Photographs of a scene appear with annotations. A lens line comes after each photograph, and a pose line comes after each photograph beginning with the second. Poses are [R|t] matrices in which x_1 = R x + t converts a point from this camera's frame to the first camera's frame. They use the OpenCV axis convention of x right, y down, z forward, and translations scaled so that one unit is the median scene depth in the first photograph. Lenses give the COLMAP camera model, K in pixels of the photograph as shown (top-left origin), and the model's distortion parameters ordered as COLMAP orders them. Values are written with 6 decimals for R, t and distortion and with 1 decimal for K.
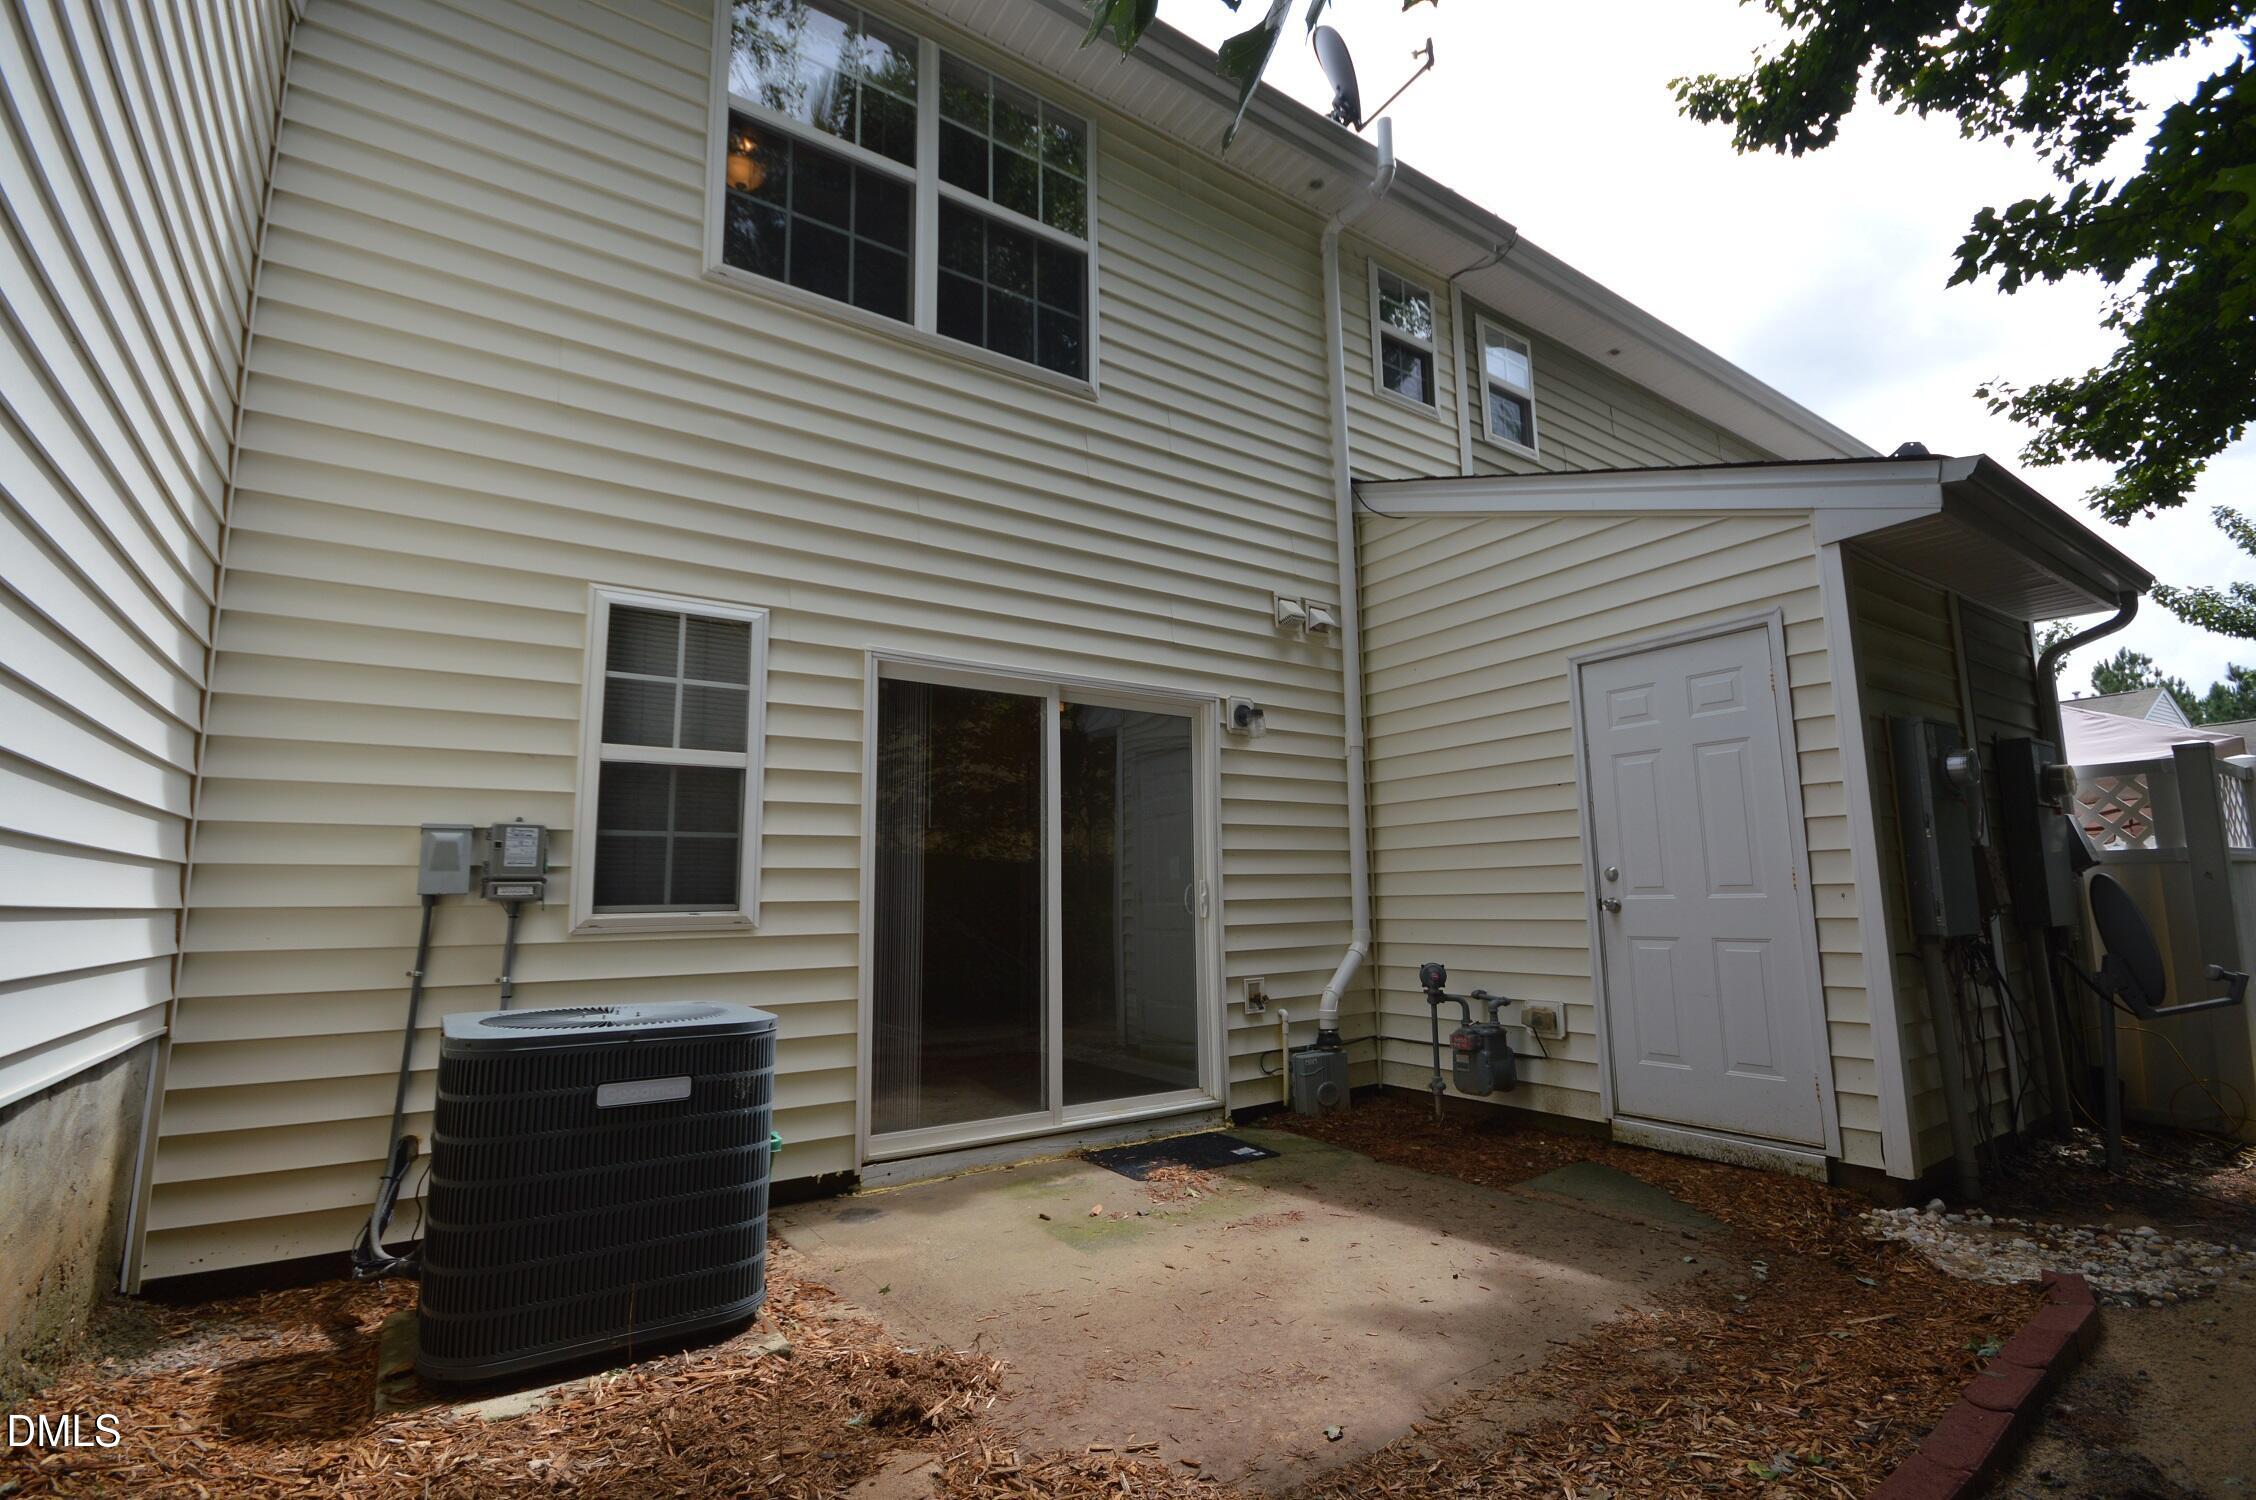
lens RADIAL K [[1015.0, 0, 1131.9], [0, 1015.0, 753.5], [0, 0, 1]] dist [-0.004918, -0.003854]
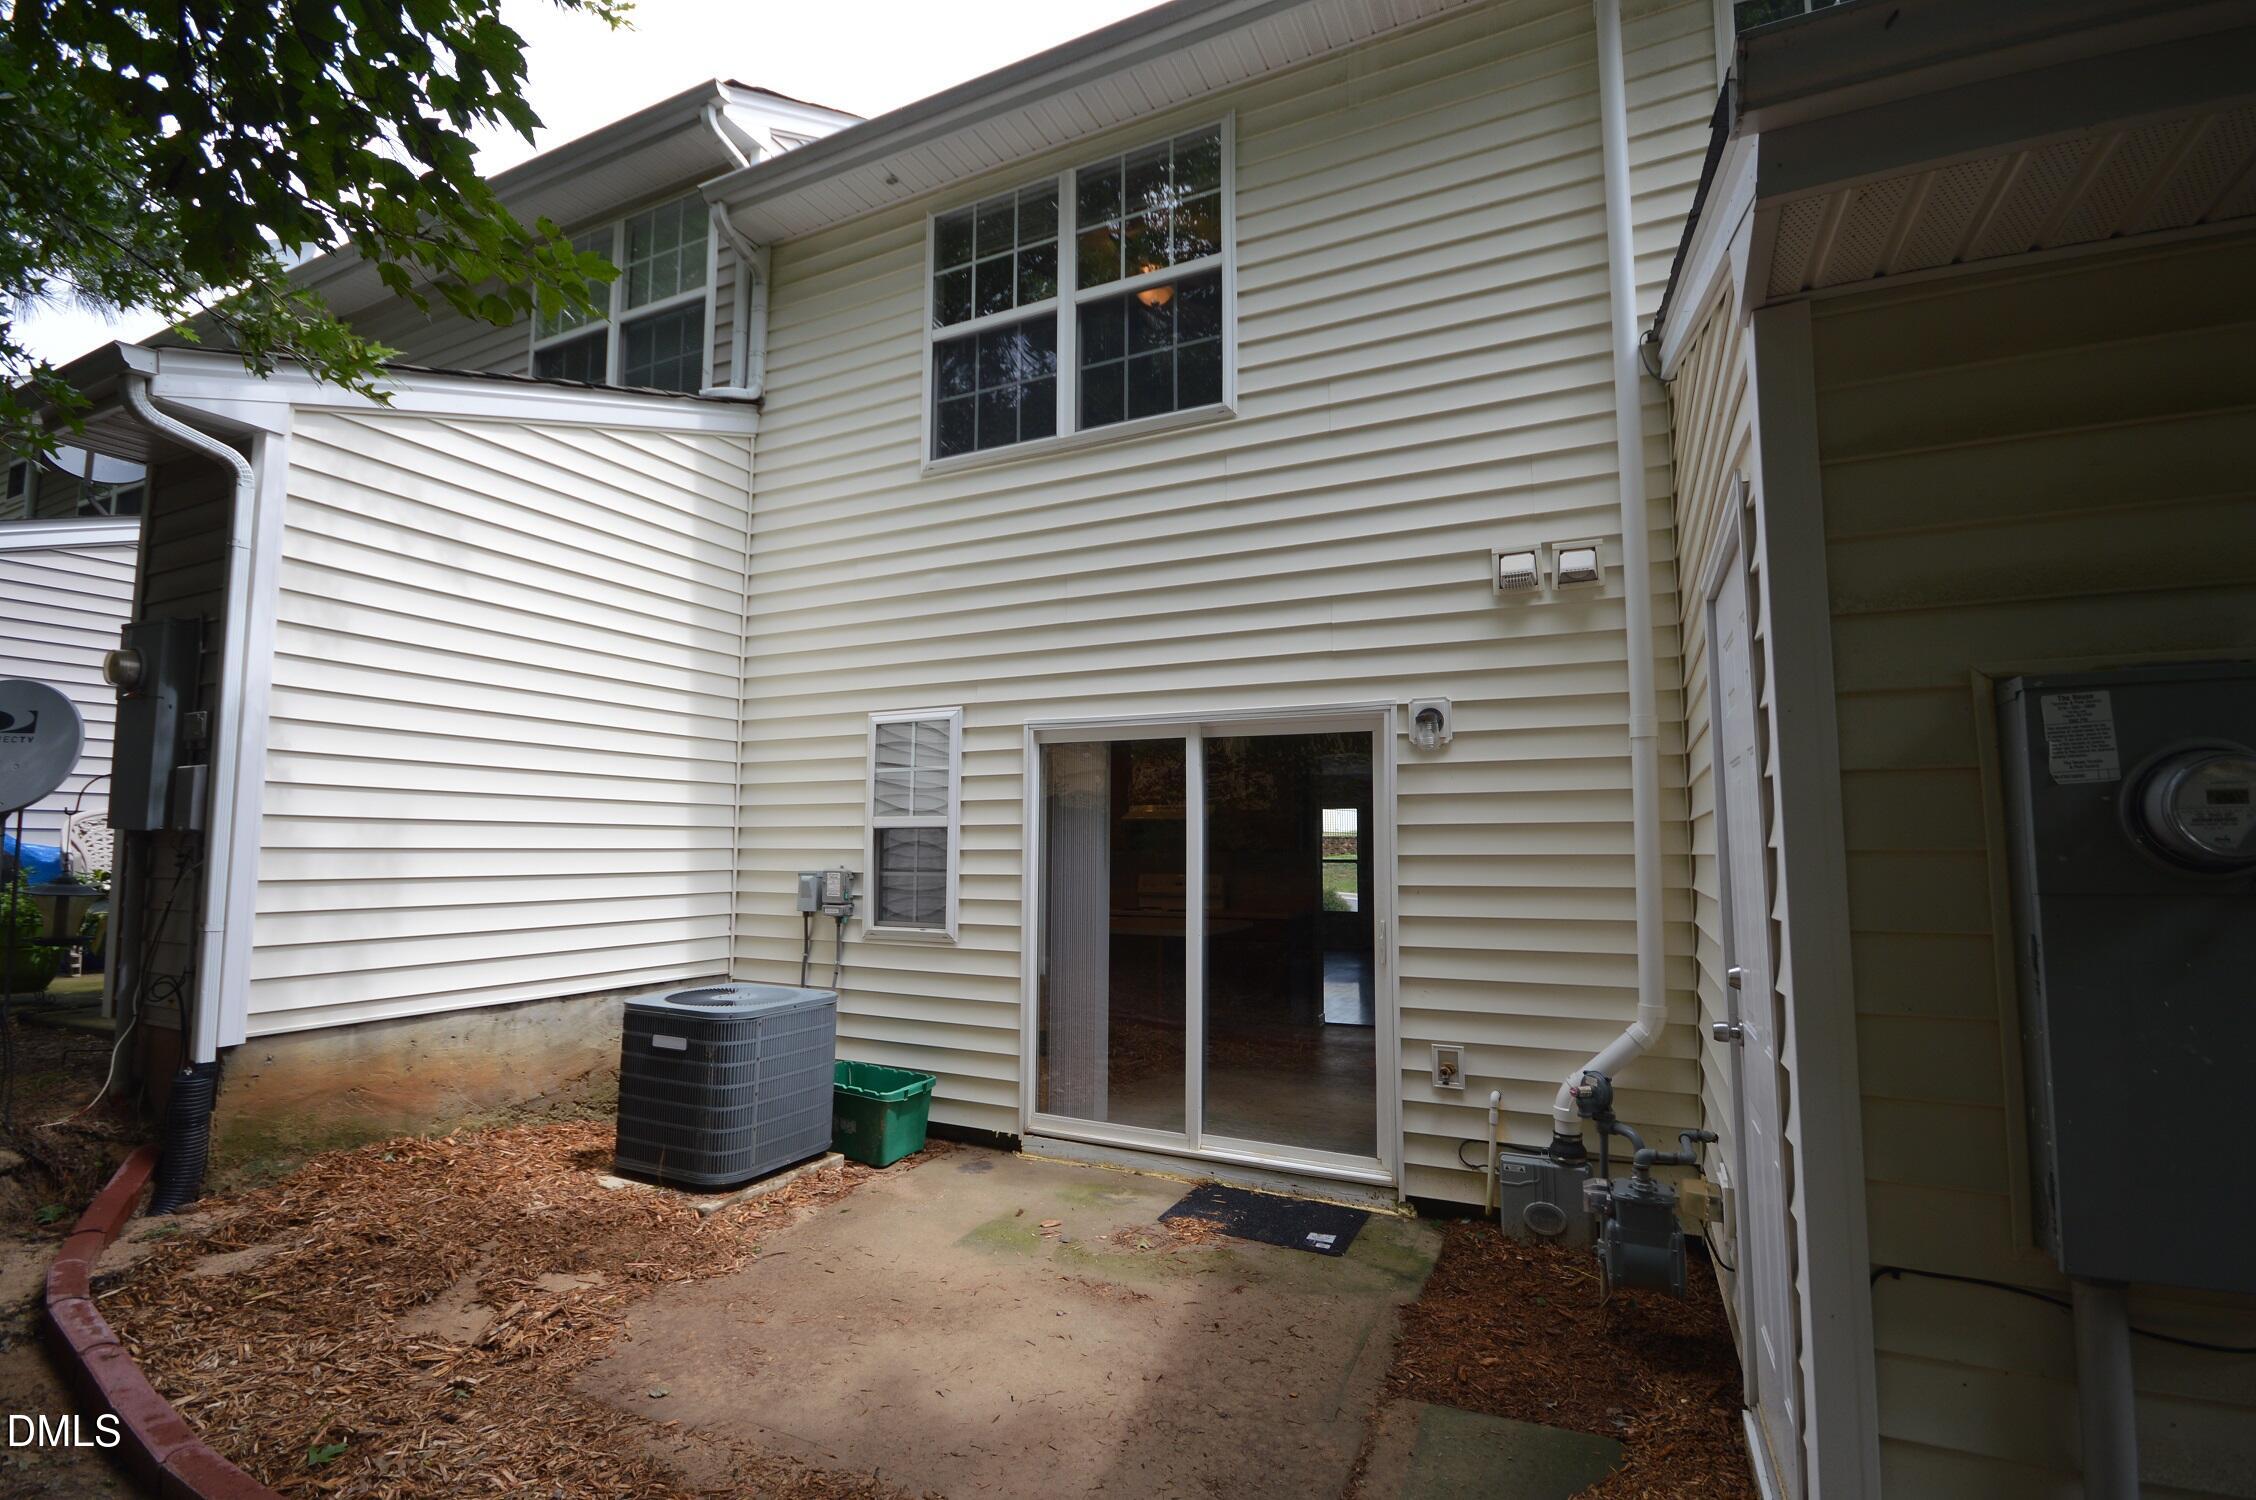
lens RADIAL K [[1015.0, 0, 1135.9], [0, 1015.0, 753.0], [0, 0, 1]] dist [-0.004918, -0.003854]
pose [[0.492934, -0.065479, -0.867599, 0.916456], [0.114538, 0.993370, -0.009896, -0.040447], [0.862494, -0.094495, 0.497166, 0.514866]]
